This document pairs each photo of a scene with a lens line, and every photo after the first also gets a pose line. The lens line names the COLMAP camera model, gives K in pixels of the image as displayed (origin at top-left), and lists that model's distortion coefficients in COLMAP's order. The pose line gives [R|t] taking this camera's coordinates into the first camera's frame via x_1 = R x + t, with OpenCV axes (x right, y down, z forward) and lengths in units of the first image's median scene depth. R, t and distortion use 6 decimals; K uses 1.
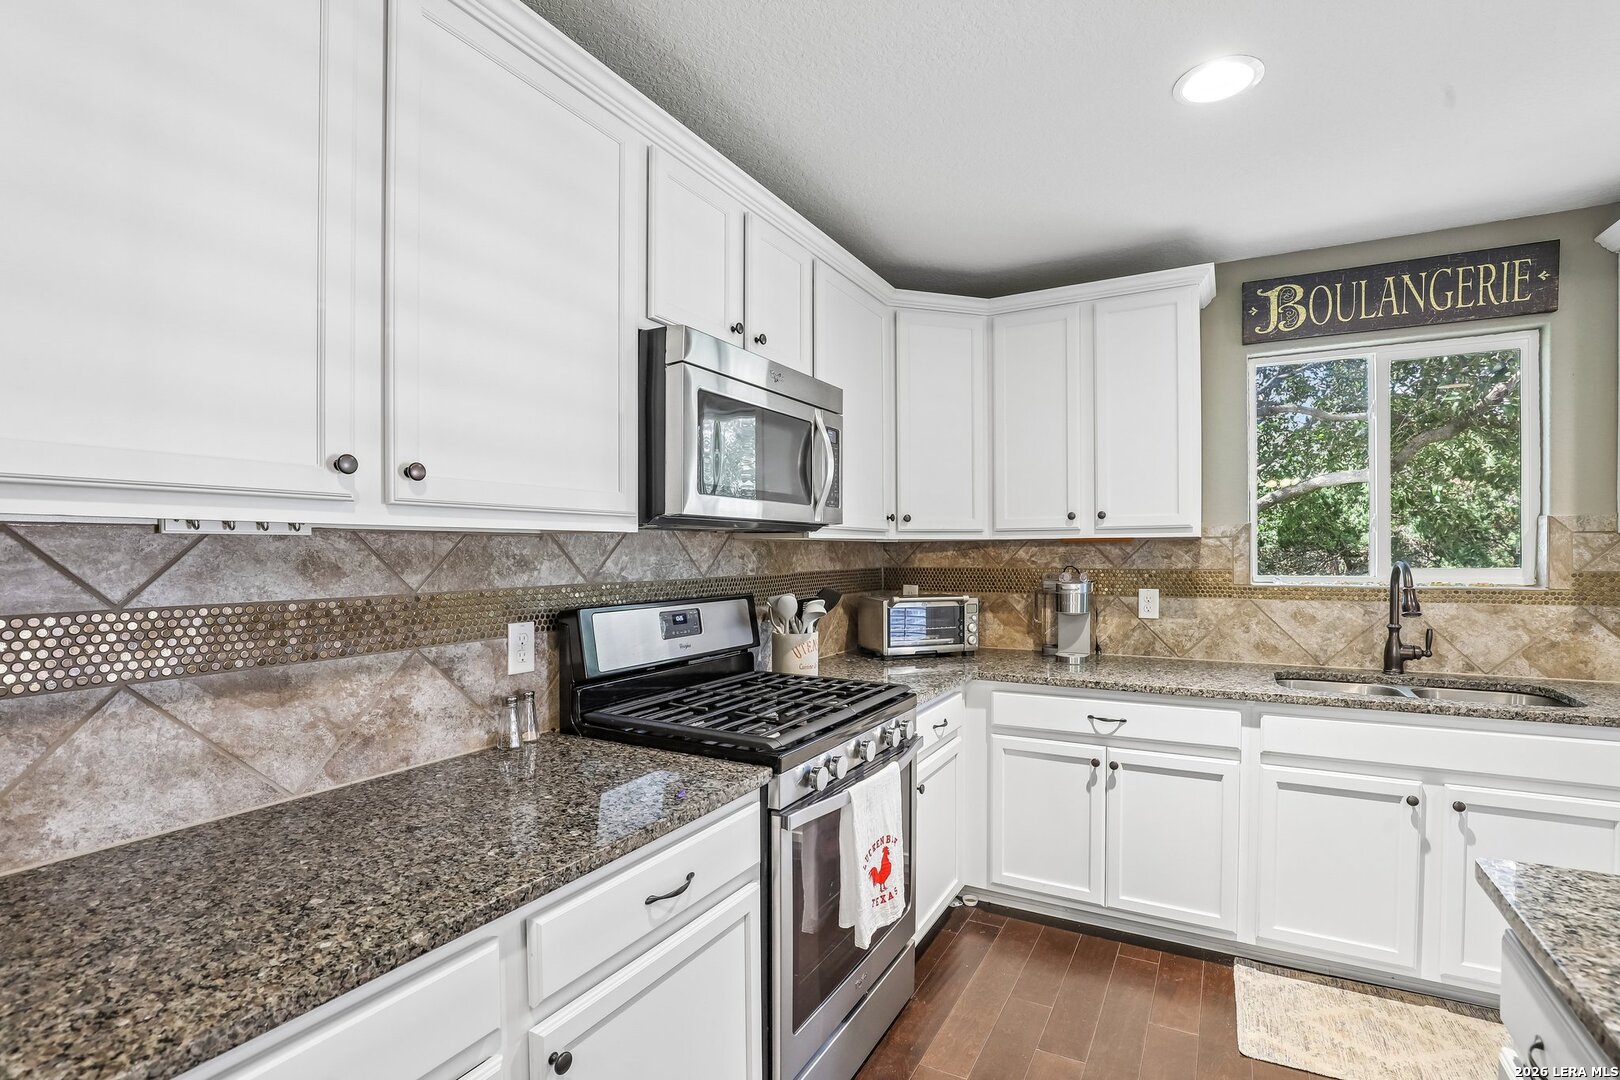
lens RADIAL K [[729.7, 0, 825.7], [0, 729.7, 563.6], [0, 0, 1]] dist [-0.037514, 0.006214]
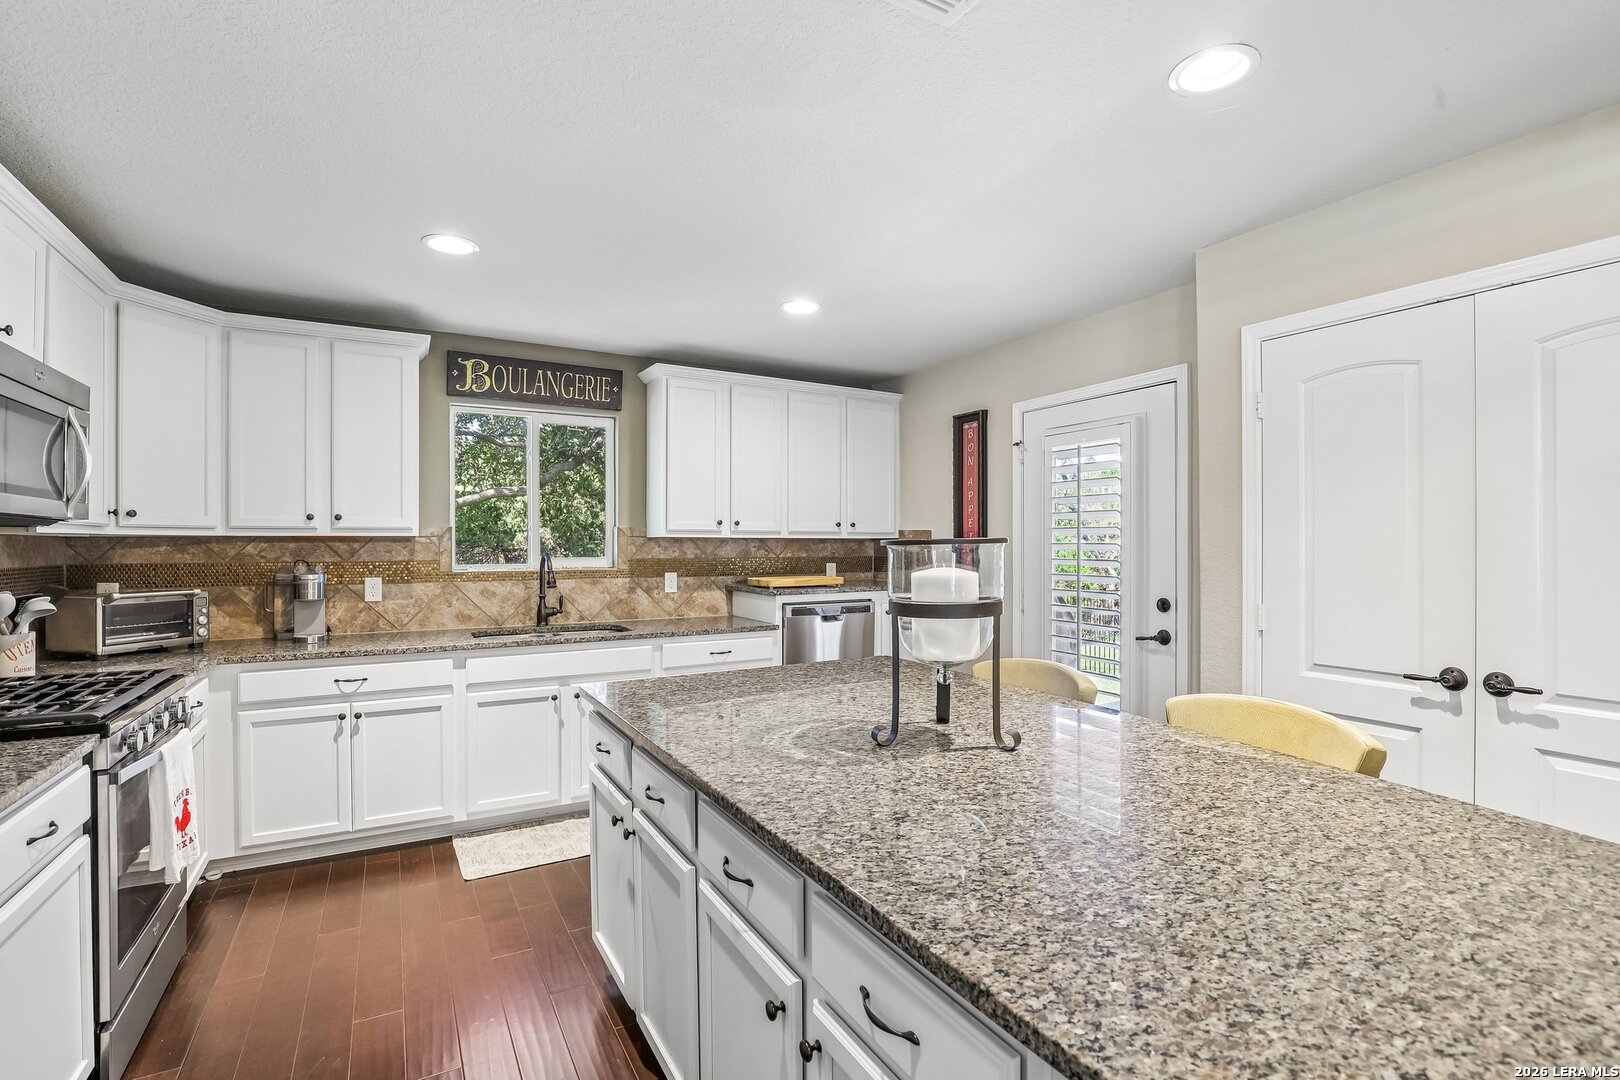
lens RADIAL K [[729.7, 0, 791.1], [0, 729.7, 541.3], [0, 0, 1]] dist [-0.037514, 0.006214]
pose [[0.535813, 0.008307, 0.844296, -0.245971], [0.013110, 0.999749, -0.018156, 0.005689], [-0.844235, 0.020796, 0.535569, -0.302854]]
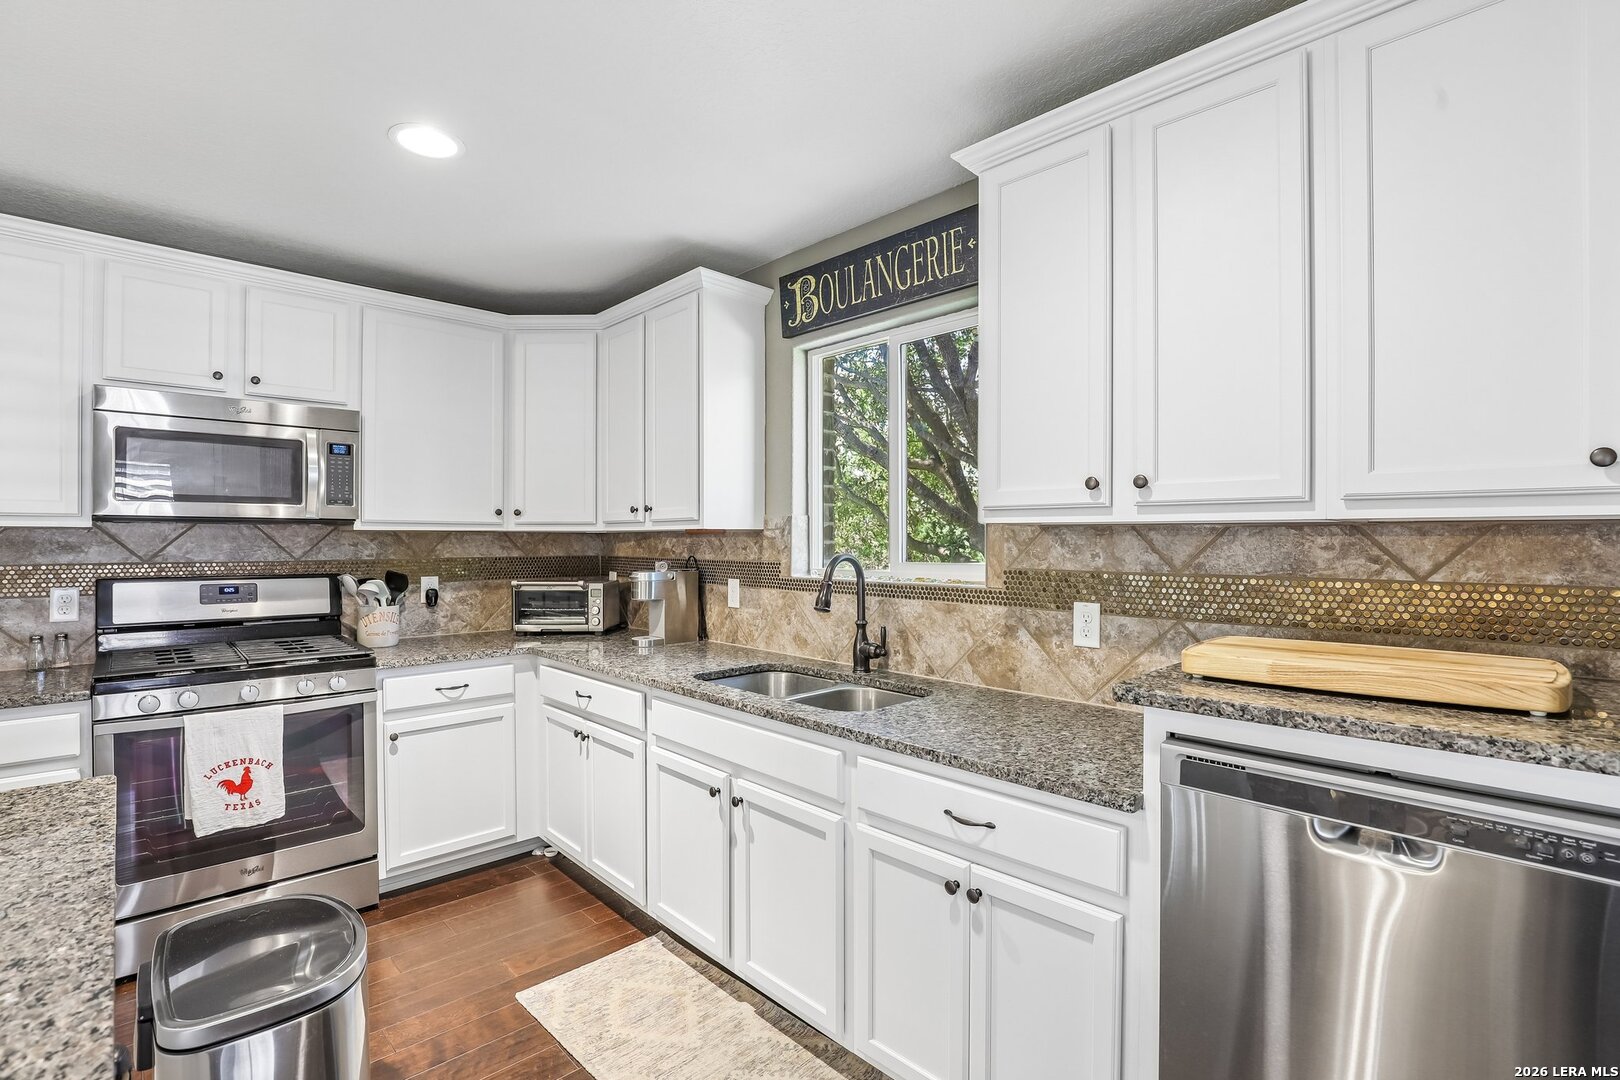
lens RADIAL K [[729.7, 0, 861.9], [0, 729.7, 544.3], [0, 0, 1]] dist [-0.037514, 0.006214]
pose [[0.958053, 0.007701, -0.286488, 1.082452], [-0.011045, 0.999888, -0.010056, -0.007203], [0.286379, 0.012799, 0.958031, 0.062061]]
